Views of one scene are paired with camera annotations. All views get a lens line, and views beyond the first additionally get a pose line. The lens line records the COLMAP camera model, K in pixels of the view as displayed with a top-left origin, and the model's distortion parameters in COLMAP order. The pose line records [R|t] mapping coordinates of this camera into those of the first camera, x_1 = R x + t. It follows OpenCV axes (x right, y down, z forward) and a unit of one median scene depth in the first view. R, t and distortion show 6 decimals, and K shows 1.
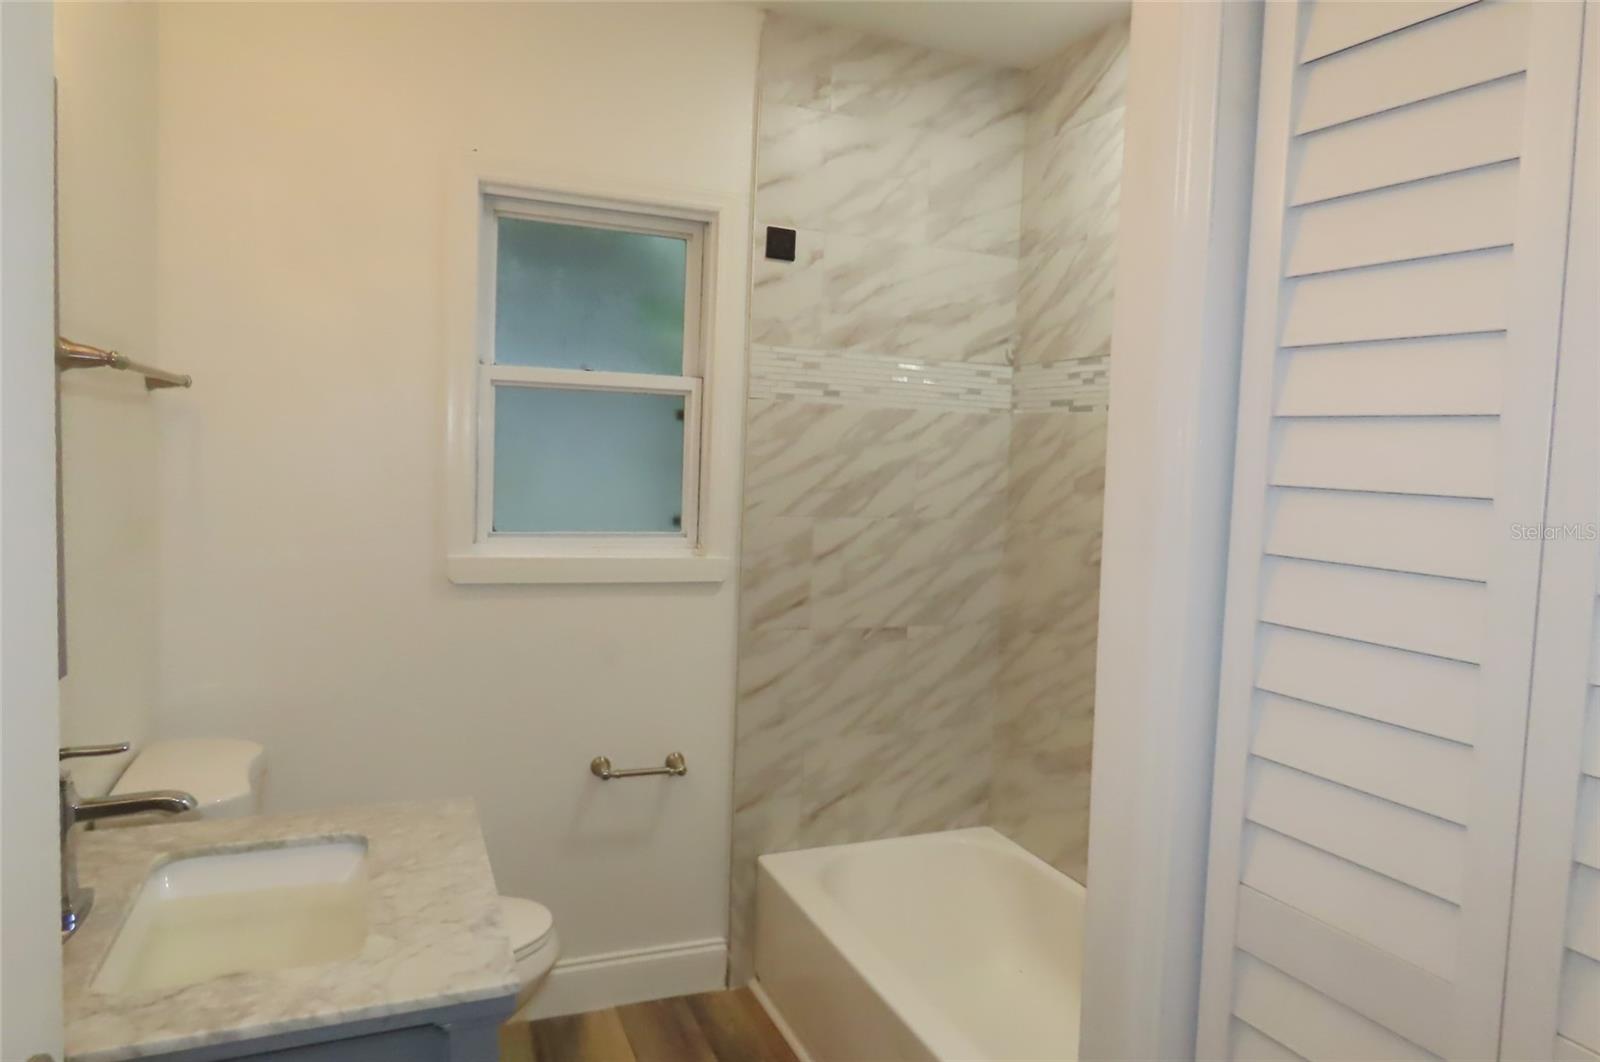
lens RADIAL K [[1007.2, 0, 798.8], [0, 1007.2, 531.5], [0, 0, 1]] dist [-0.010276, 0.000986]
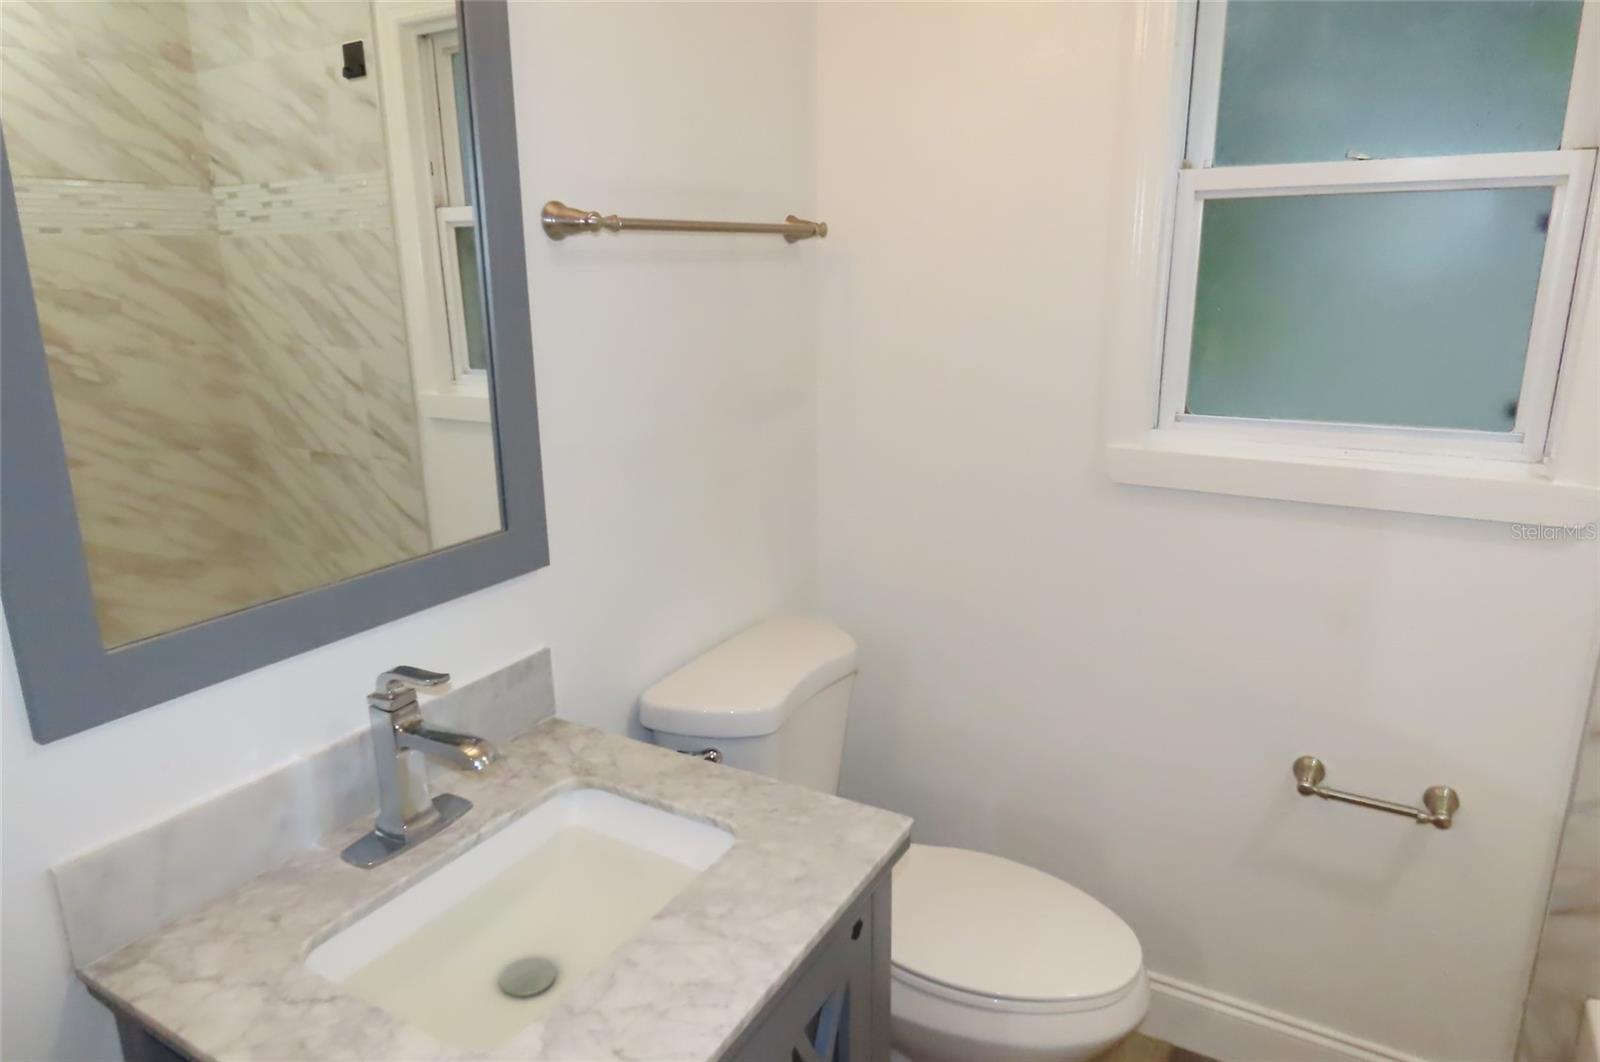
lens RADIAL K [[1007.2, 0, 798.8], [0, 1007.2, 531.5], [0, 0, 1]] dist [-0.010276, 0.000986]
pose [[0.610689, 0.162145, -0.775092, 0.094713], [-0.025829, 0.982370, 0.185156, -0.042843], [0.791449, -0.093053, 0.604111, 0.348526]]
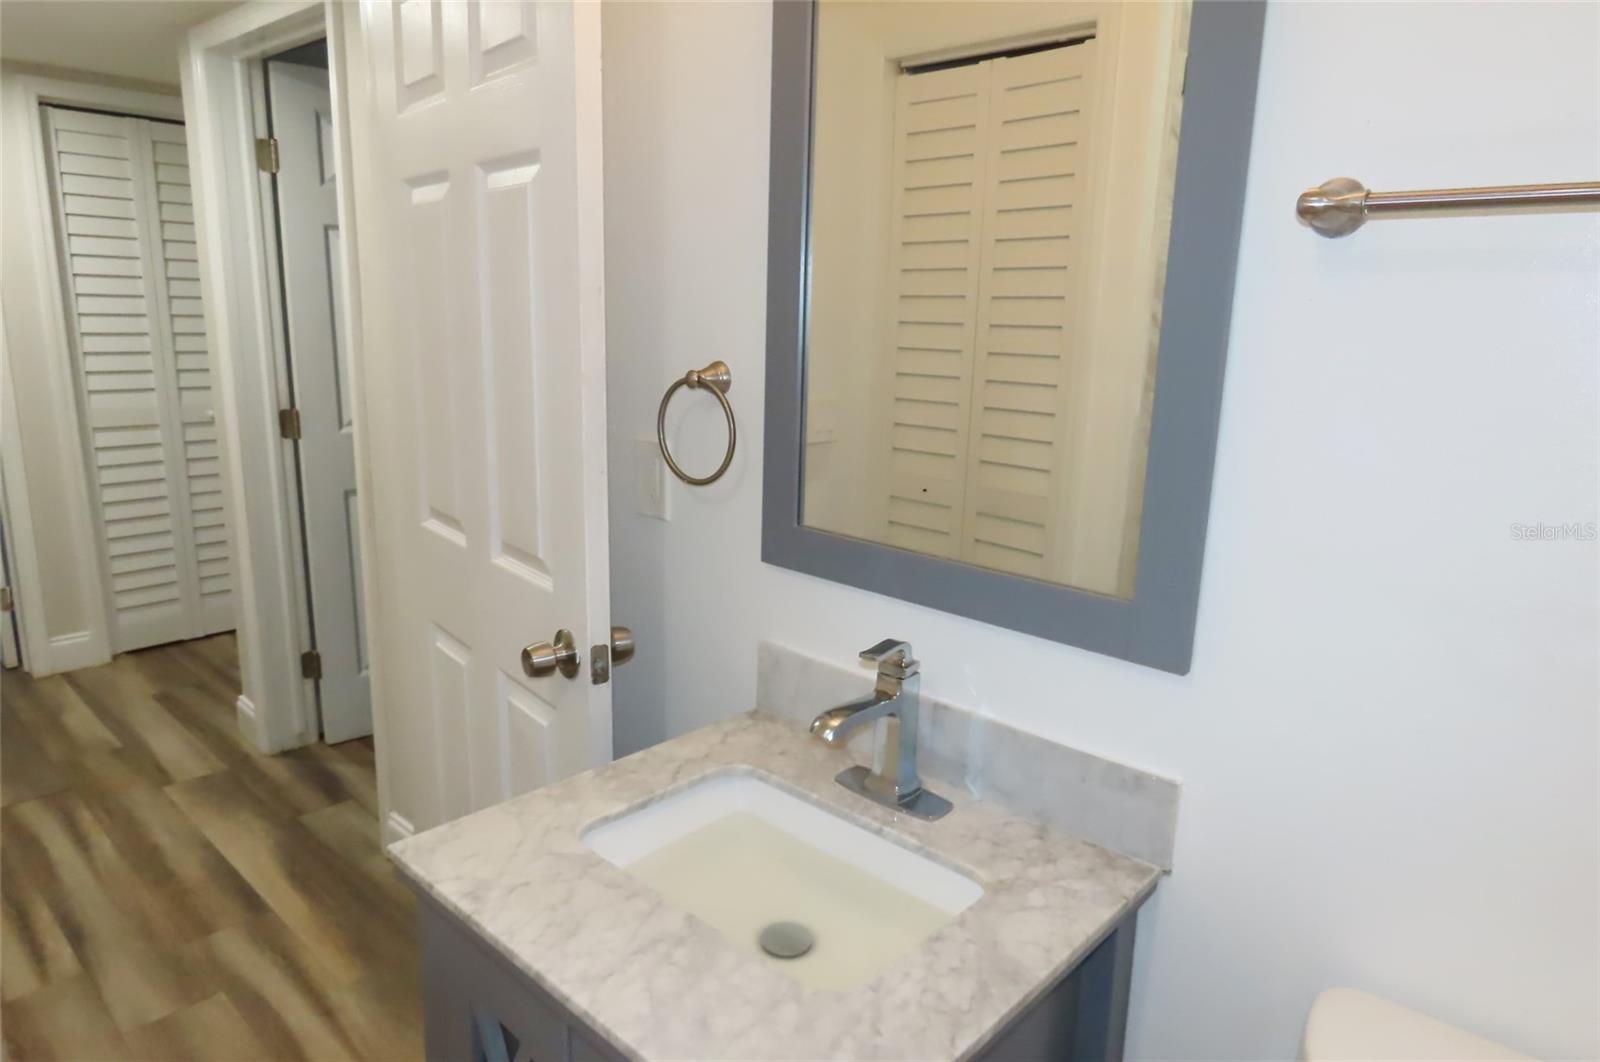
lens RADIAL K [[1007.2, 0, 798.8], [0, 1007.2, 531.5], [0, 0, 1]] dist [-0.010276, 0.000986]
pose [[-0.907782, 0.032150, -0.418208, -0.104455], [-0.087938, 0.960311, 0.264705, -0.070001], [0.410120, 0.277071, -0.868927, 0.852037]]
